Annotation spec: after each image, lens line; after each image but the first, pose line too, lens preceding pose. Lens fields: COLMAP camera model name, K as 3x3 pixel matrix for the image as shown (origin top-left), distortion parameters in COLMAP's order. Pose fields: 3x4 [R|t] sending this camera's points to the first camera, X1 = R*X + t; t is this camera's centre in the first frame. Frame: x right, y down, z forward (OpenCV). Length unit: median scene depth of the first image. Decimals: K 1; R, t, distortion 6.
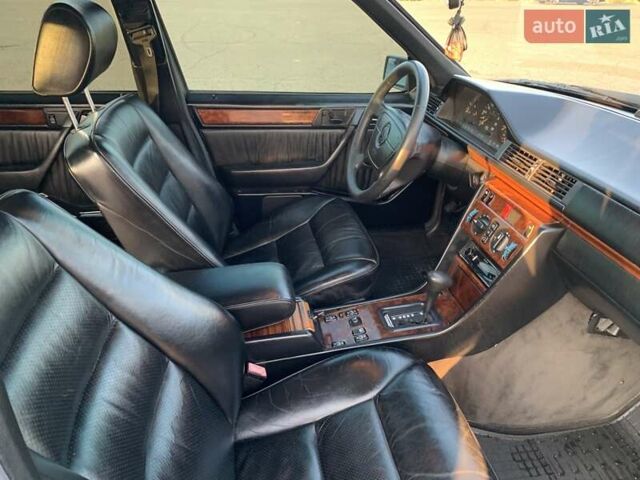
lens RADIAL K [[489.8, 0, 317.1], [0, 489.8, 230.4], [0, 0, 1]] dist [0.045148, -0.069497]
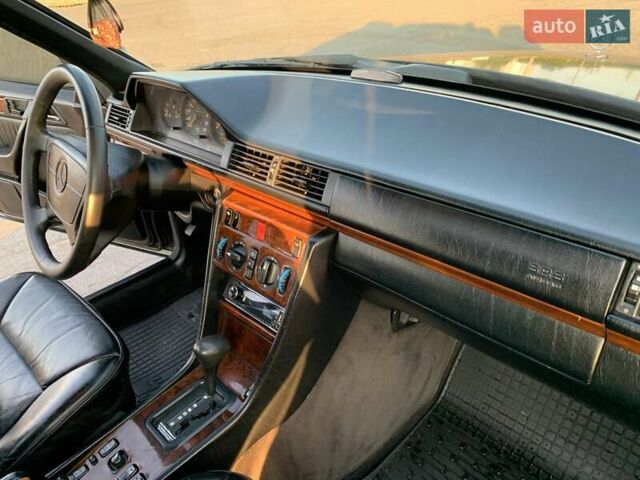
lens RADIAL K [[489.8, 0, 317.1], [0, 489.8, 230.4], [0, 0, 1]] dist [0.045148, -0.069497]
pose [[0.821027, -0.340184, 0.458465, 0.103357], [0.338424, 0.936772, 0.089035, -0.075599], [-0.459765, 0.082055, 0.884241, 0.275439]]
